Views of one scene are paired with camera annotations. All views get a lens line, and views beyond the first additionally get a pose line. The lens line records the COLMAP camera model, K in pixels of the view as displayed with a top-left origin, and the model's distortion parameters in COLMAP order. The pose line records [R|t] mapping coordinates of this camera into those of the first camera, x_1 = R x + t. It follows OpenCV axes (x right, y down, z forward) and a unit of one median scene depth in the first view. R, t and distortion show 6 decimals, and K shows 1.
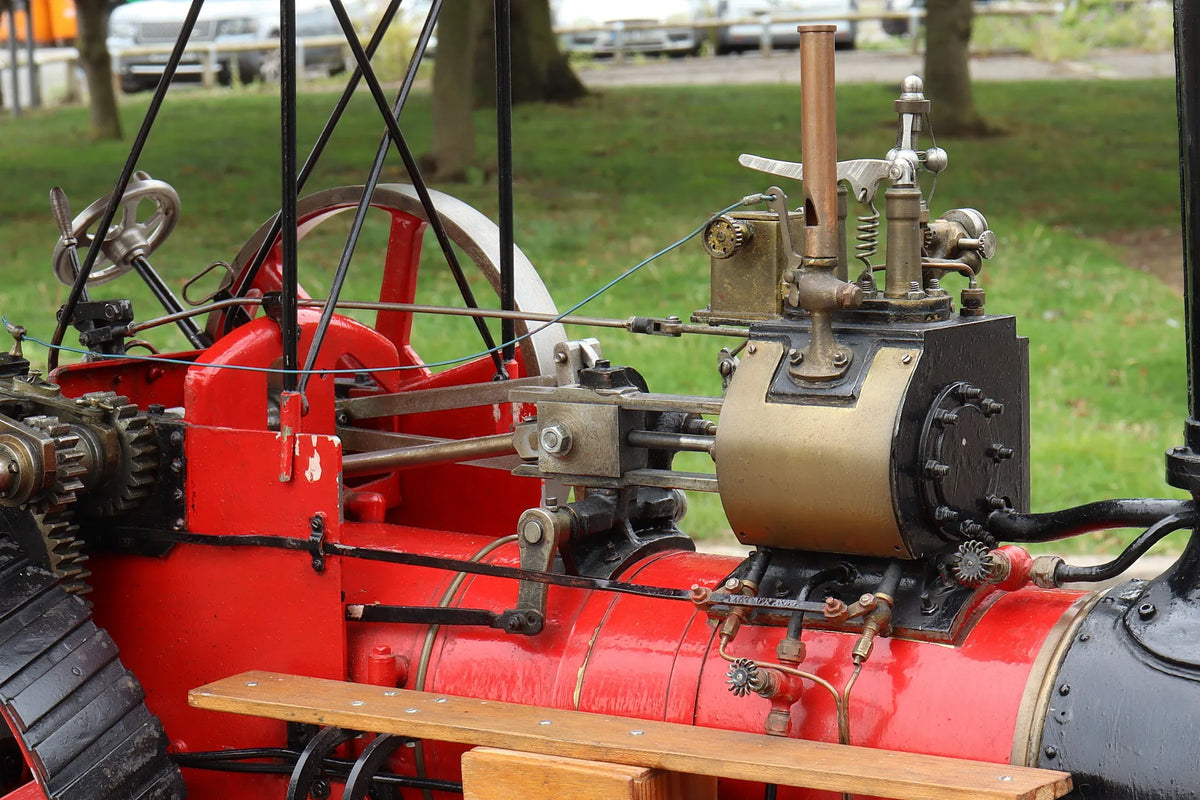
lens RADIAL K [[2750.6, 0, 699.9], [0, 2750.6, 368.7], [0, 0, 1]] dist [-0.003716, 0.000000]
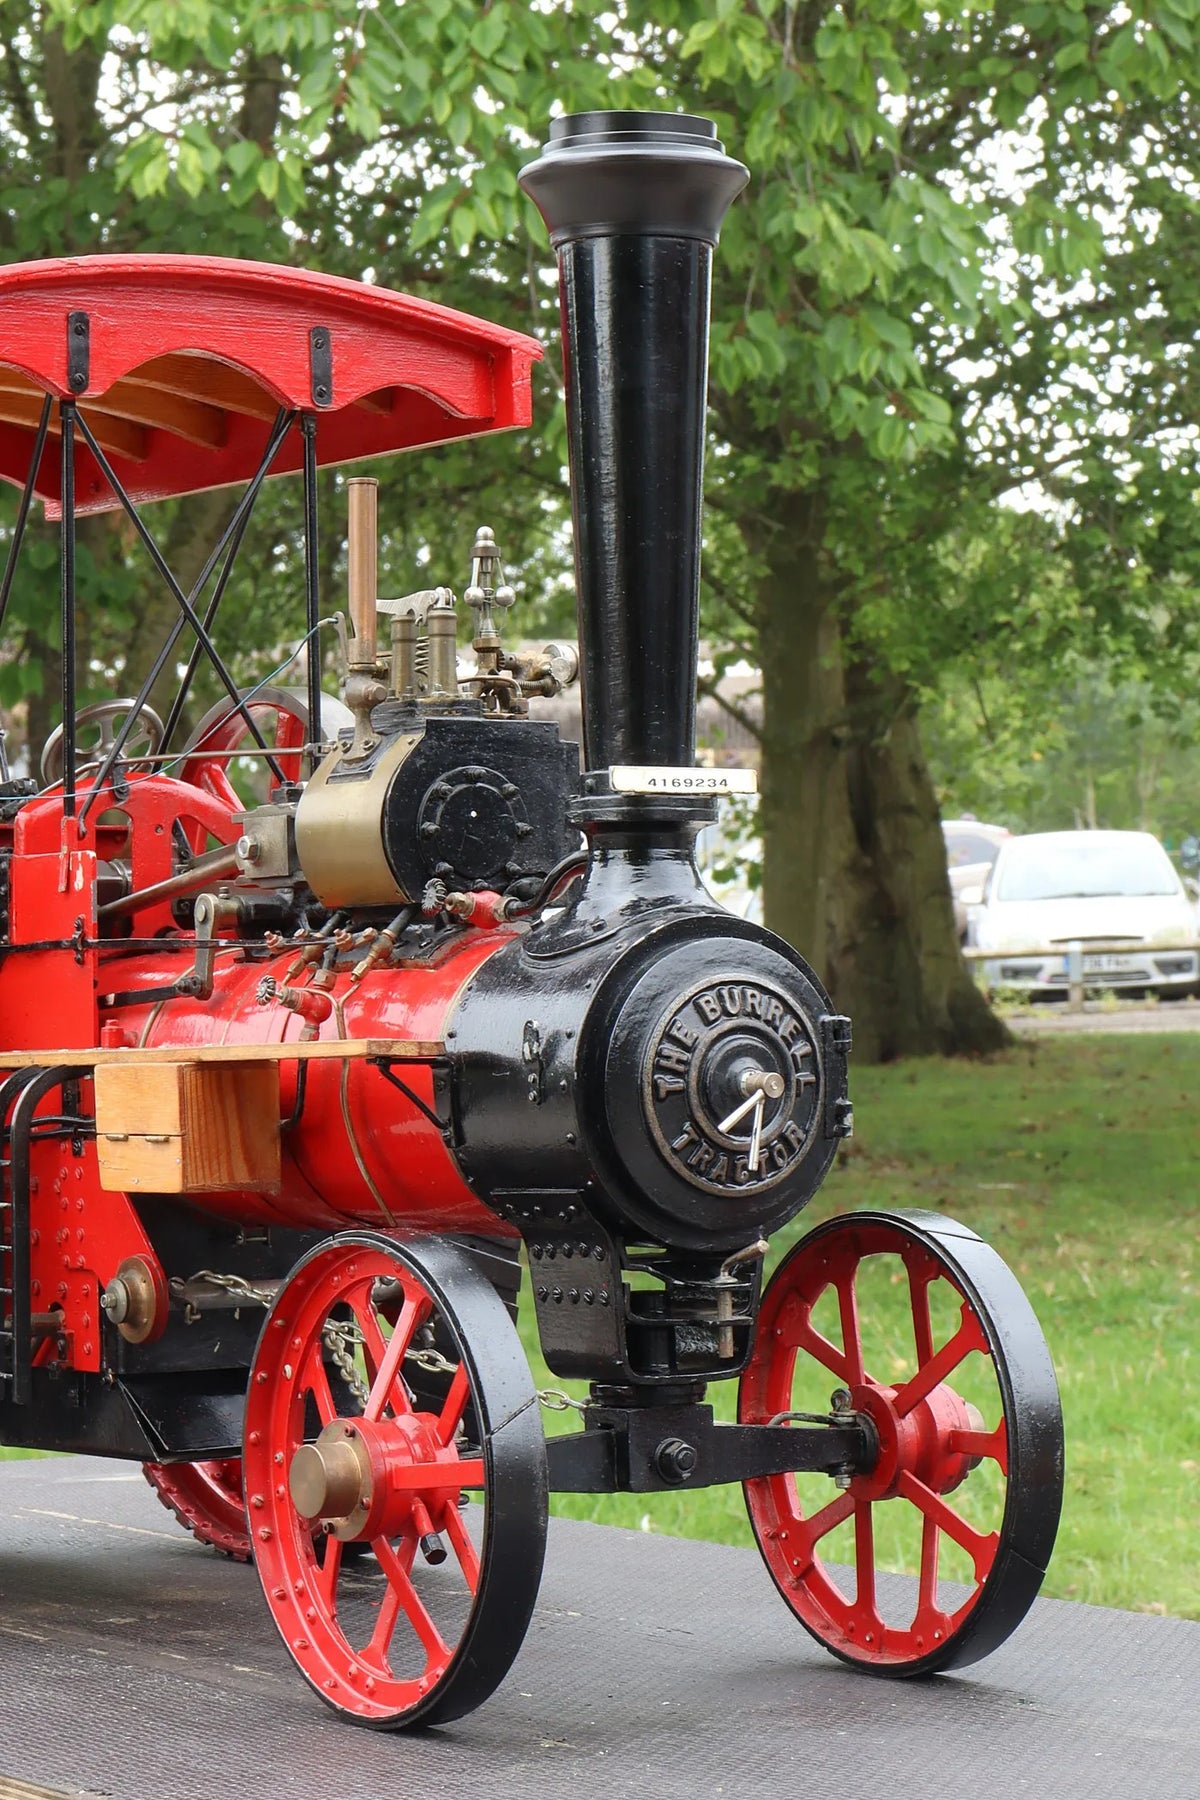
lens RADIAL K [[4652.2, 0, 534.6], [0, 4652.2, 799.1], [0, 0, 1]] dist [-0.017703, 0.000000]
pose [[0.919925, -0.025131, -0.391288, 0.839961], [-0.028564, 0.990997, -0.130802, 0.261711], [0.391053, 0.131505, 0.910925, -0.783855]]
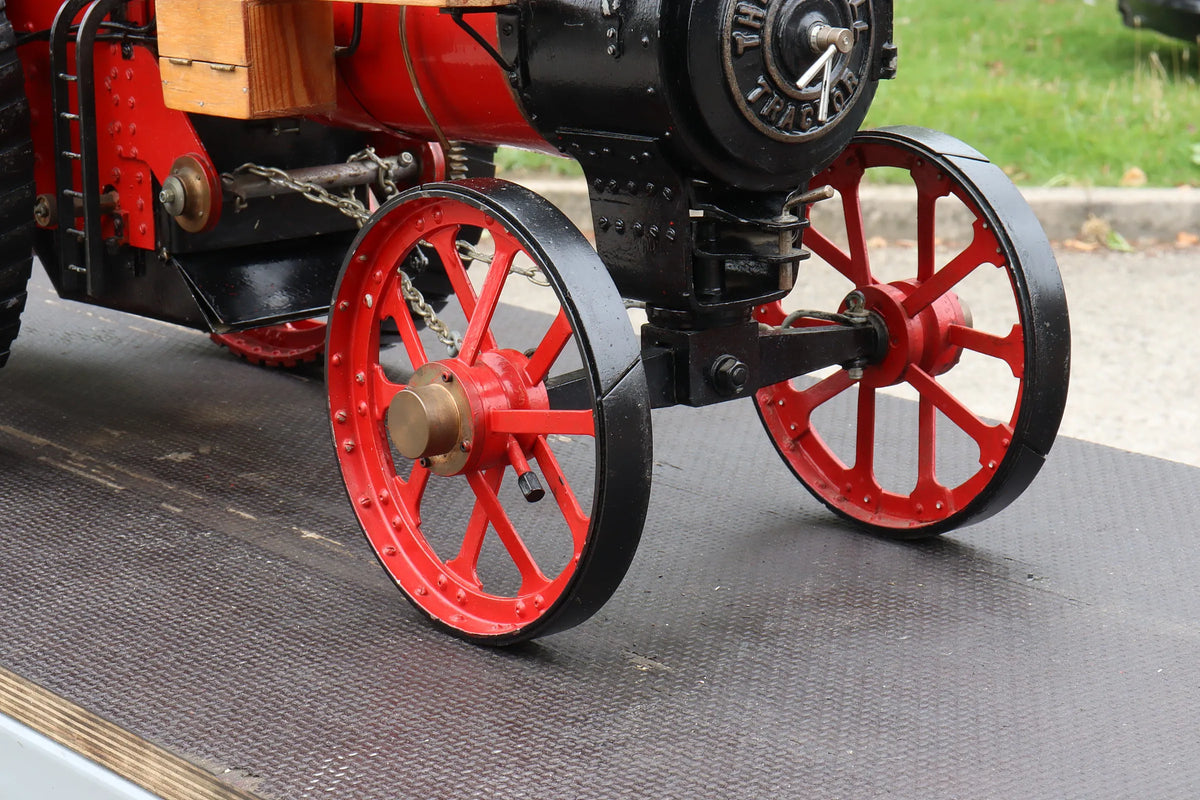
lens RADIAL K [[2750.6, 0, 598.6], [0, 2750.6, 351.6], [0, 0, 1]] dist [-0.003716, 0.000000]
pose [[0.961820, 0.052333, -0.268633, 0.446519], [-0.020597, 0.992605, 0.119625, 0.133340], [0.272907, -0.109525, 0.955786, -0.225056]]
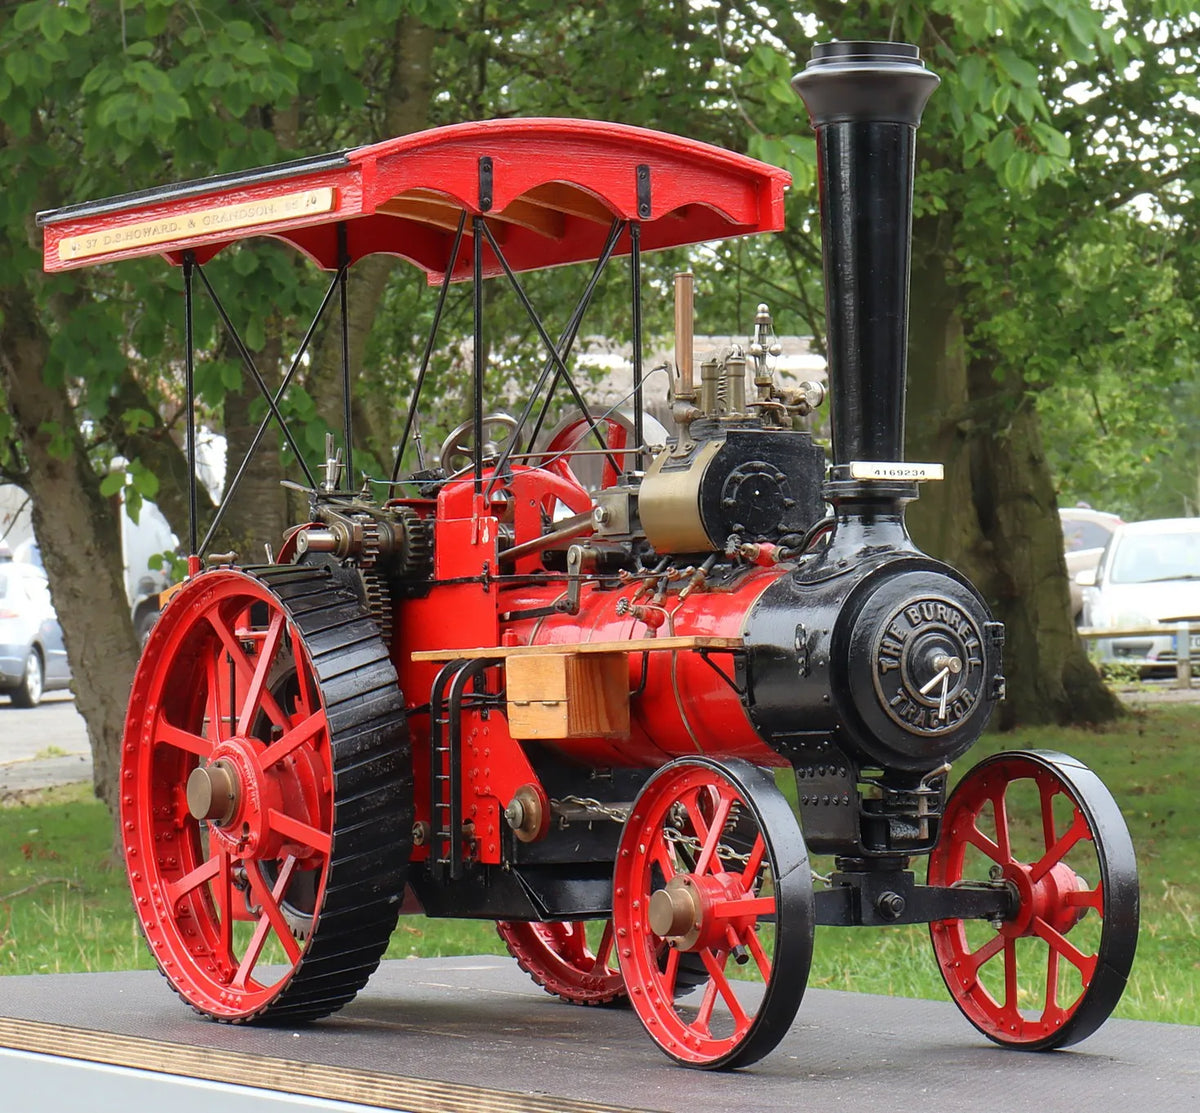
lens RADIAL K [[4359.9, 0, 601.4], [0, 4359.9, 554.5], [0, 0, 1]] dist [-0.016837, 0.000000]
pose [[0.913165, -0.016354, -0.407263, 1.092594], [-0.033409, 0.992829, -0.114777, 0.373496], [0.406219, 0.118417, 0.906070, -1.560401]]
